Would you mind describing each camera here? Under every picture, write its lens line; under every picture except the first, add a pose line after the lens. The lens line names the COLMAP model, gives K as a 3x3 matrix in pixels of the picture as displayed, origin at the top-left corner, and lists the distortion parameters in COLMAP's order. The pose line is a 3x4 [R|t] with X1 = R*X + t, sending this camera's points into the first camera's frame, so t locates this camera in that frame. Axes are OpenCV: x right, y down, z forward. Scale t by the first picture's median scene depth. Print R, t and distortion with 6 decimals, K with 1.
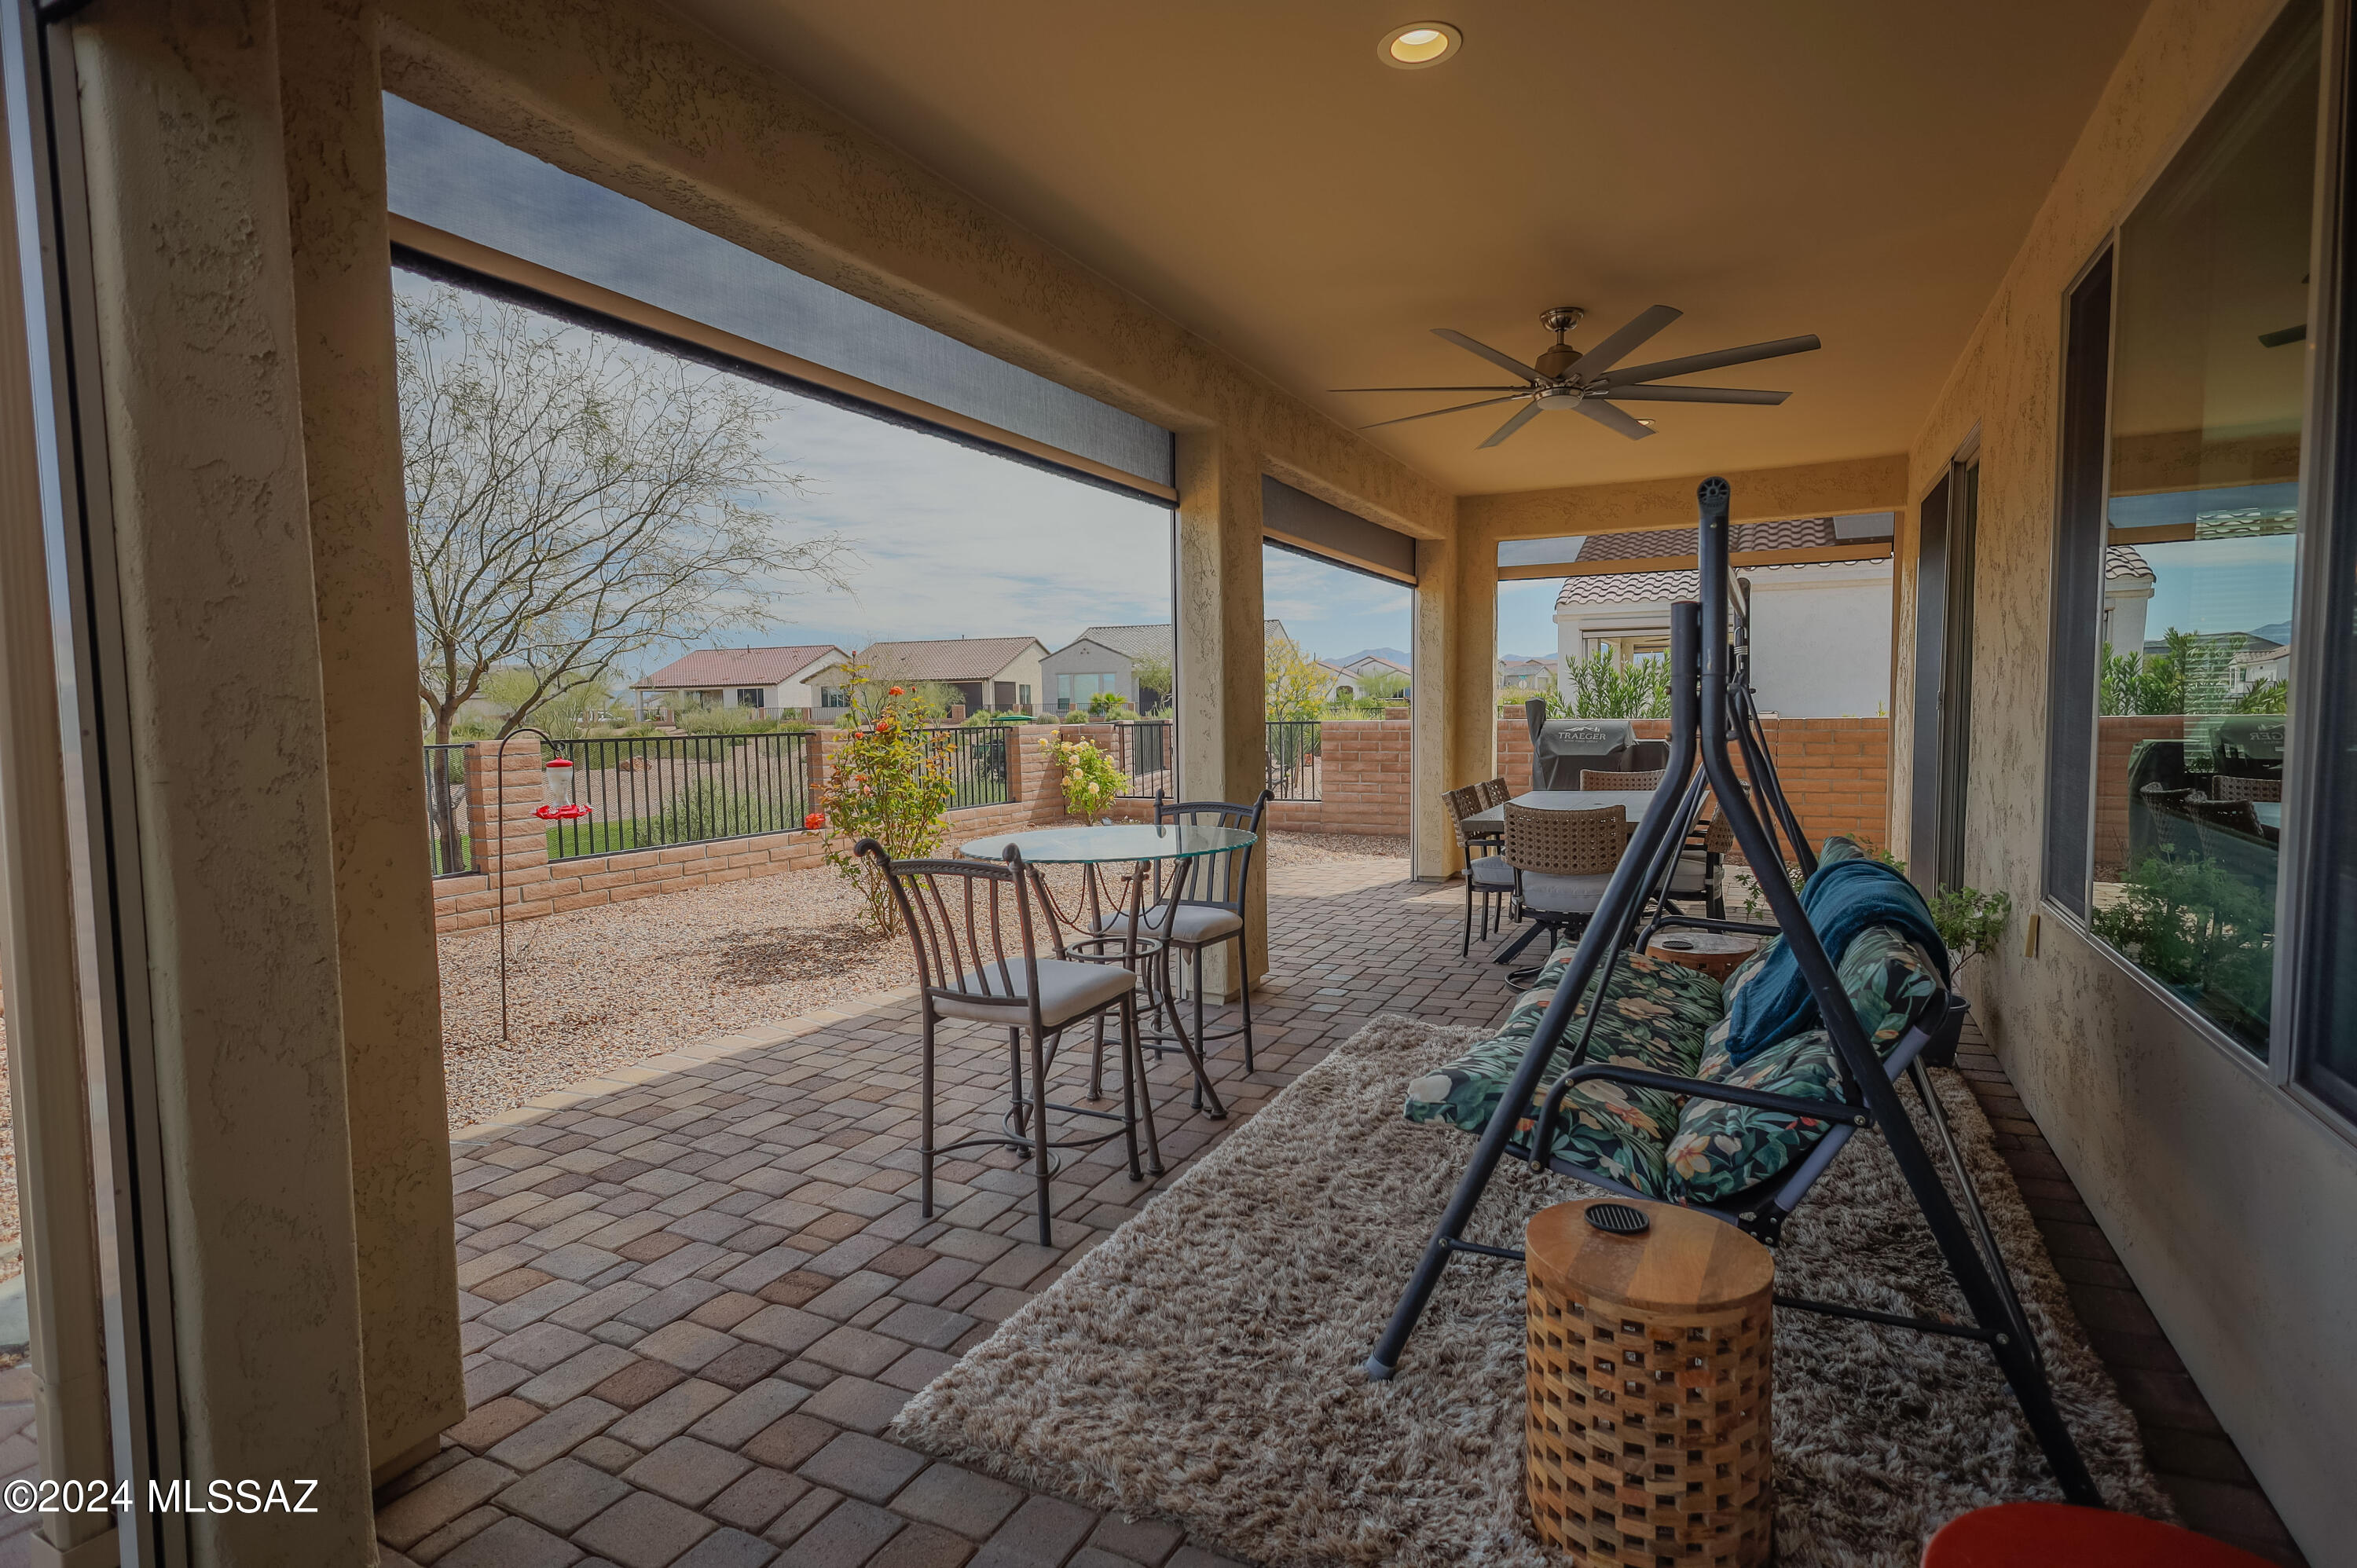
lens RADIAL K [[1148.9, 0, 1180.0], [0, 1148.9, 776.5], [0, 0, 1]] dist [0.001734, 0.001149]
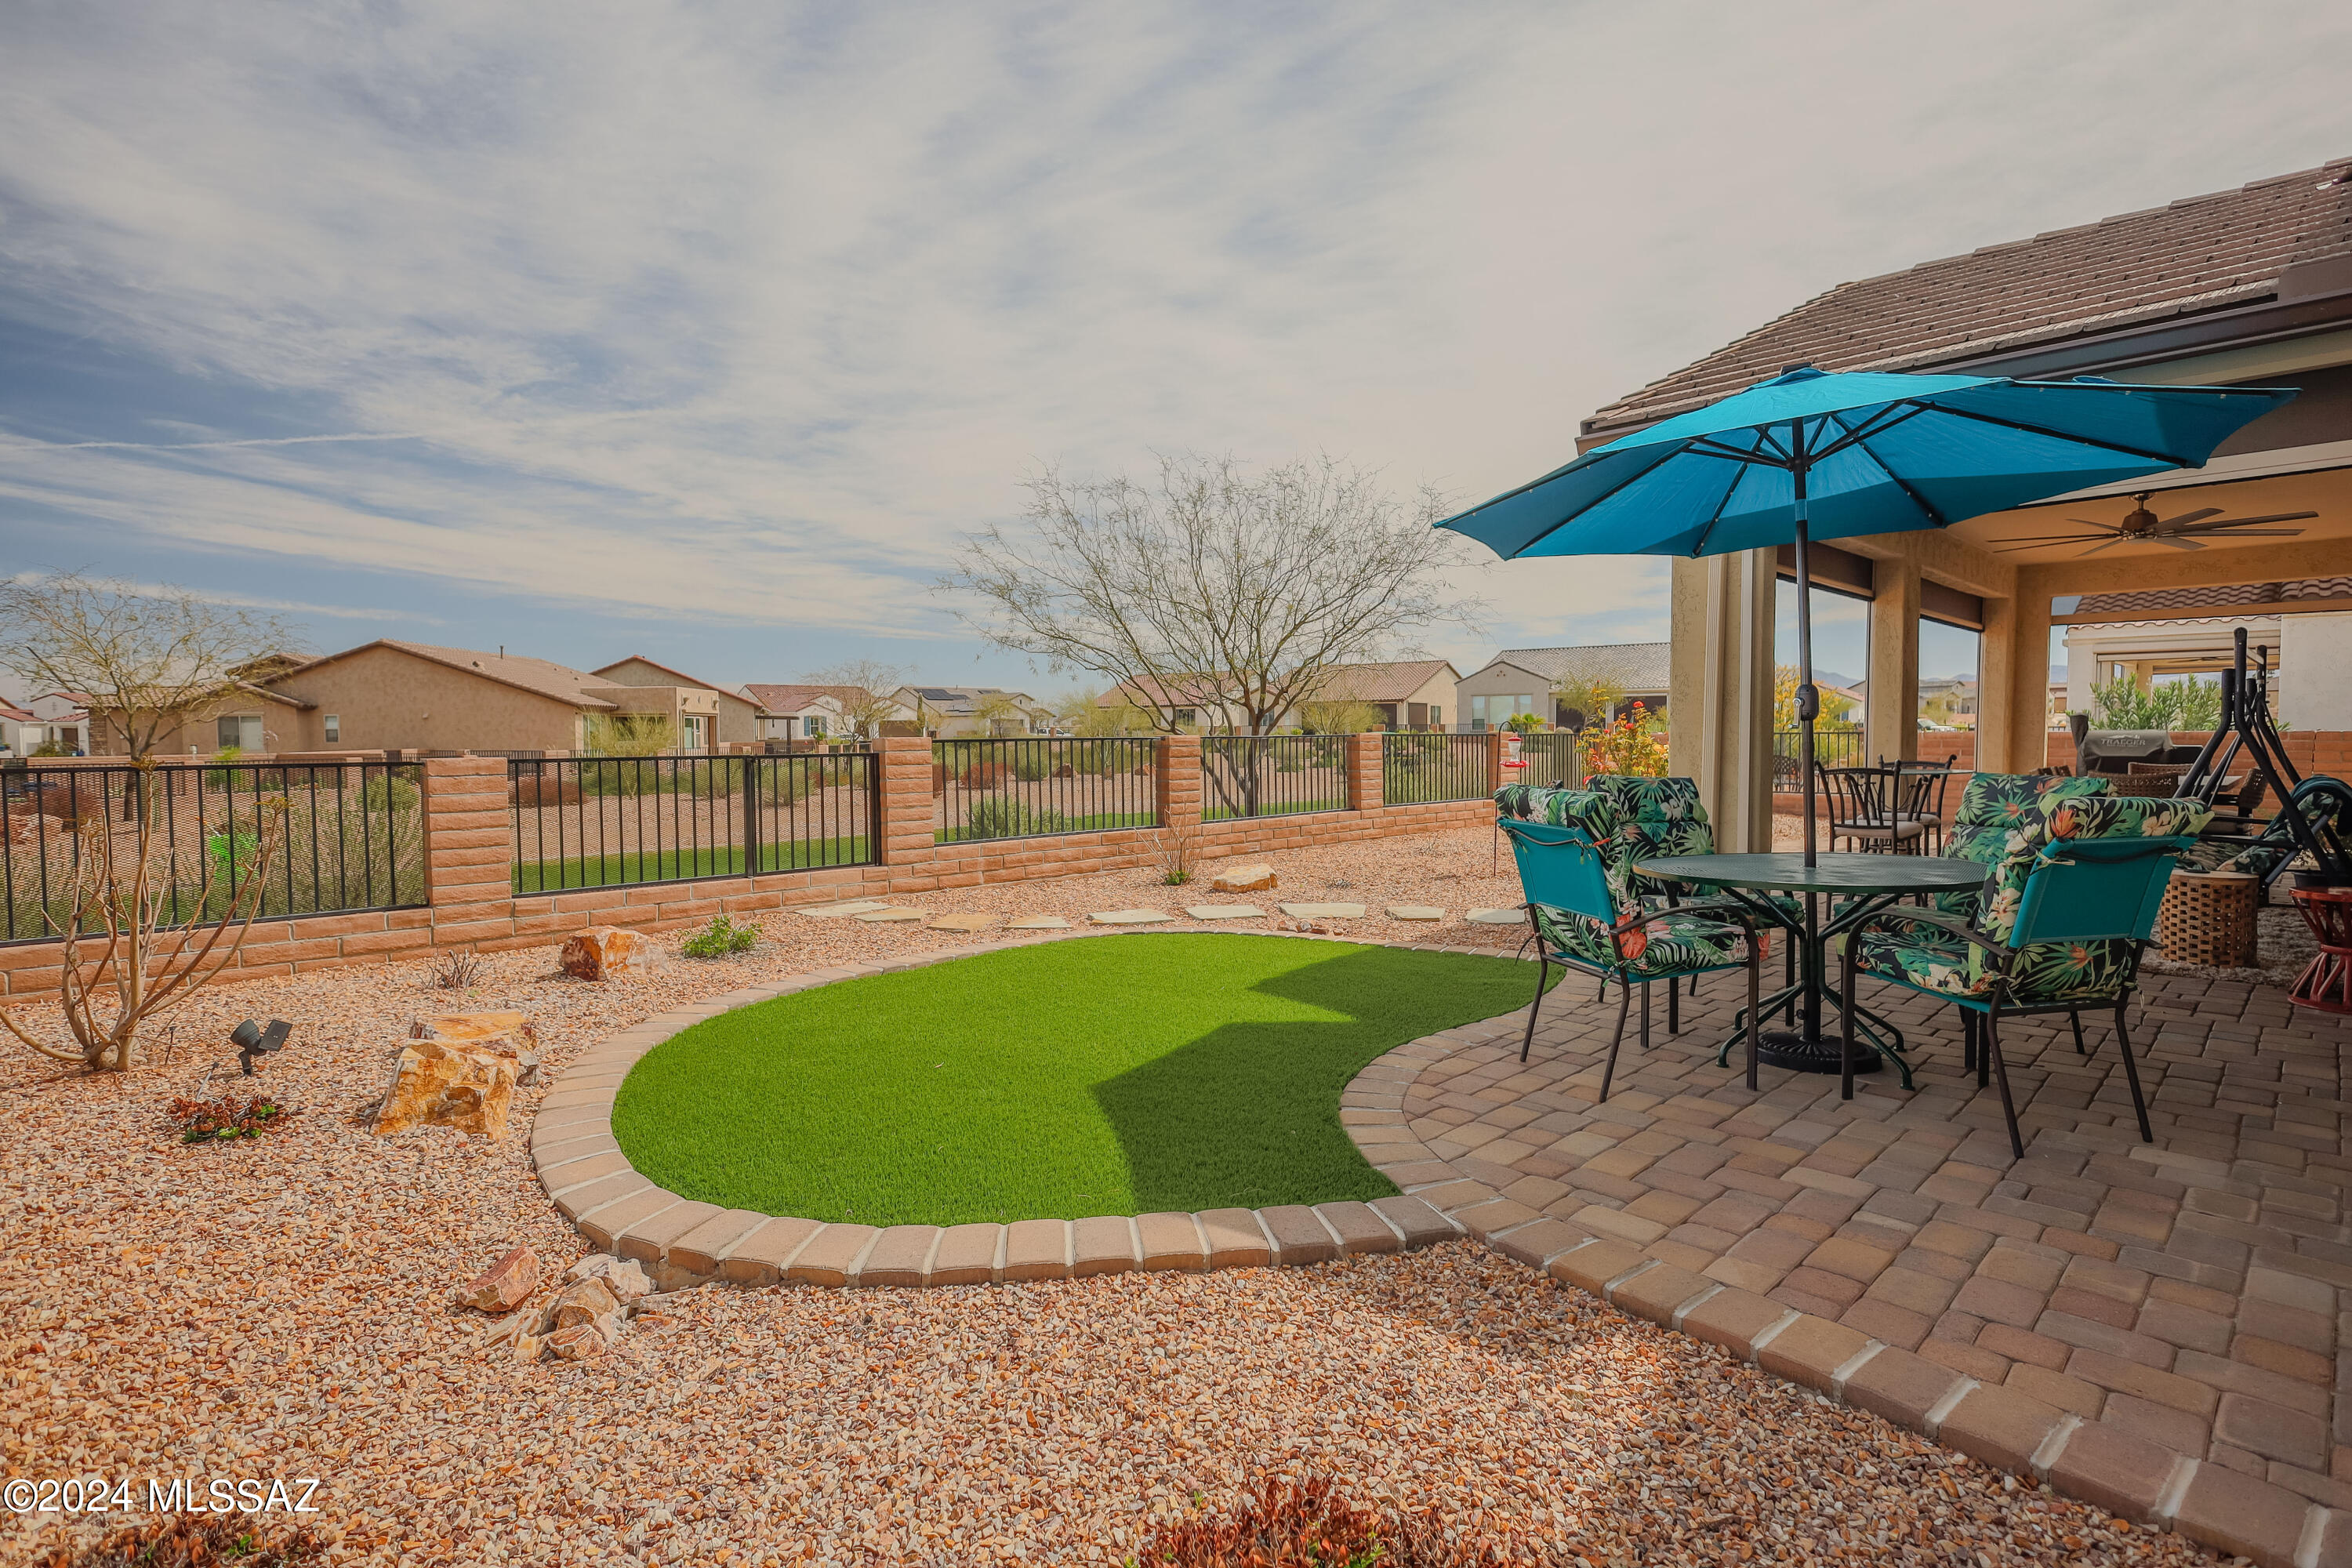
lens RADIAL K [[1146.5, 0, 1177.5], [0, 1146.5, 776.5], [0, 0, 1]] dist [0.001734, 0.001149]
pose [[0.949280, 0.022840, -0.313602, -0.267360], [-0.028681, 0.999490, -0.014025, 0.054757], [0.313122, 0.022308, 0.949451, -0.593430]]
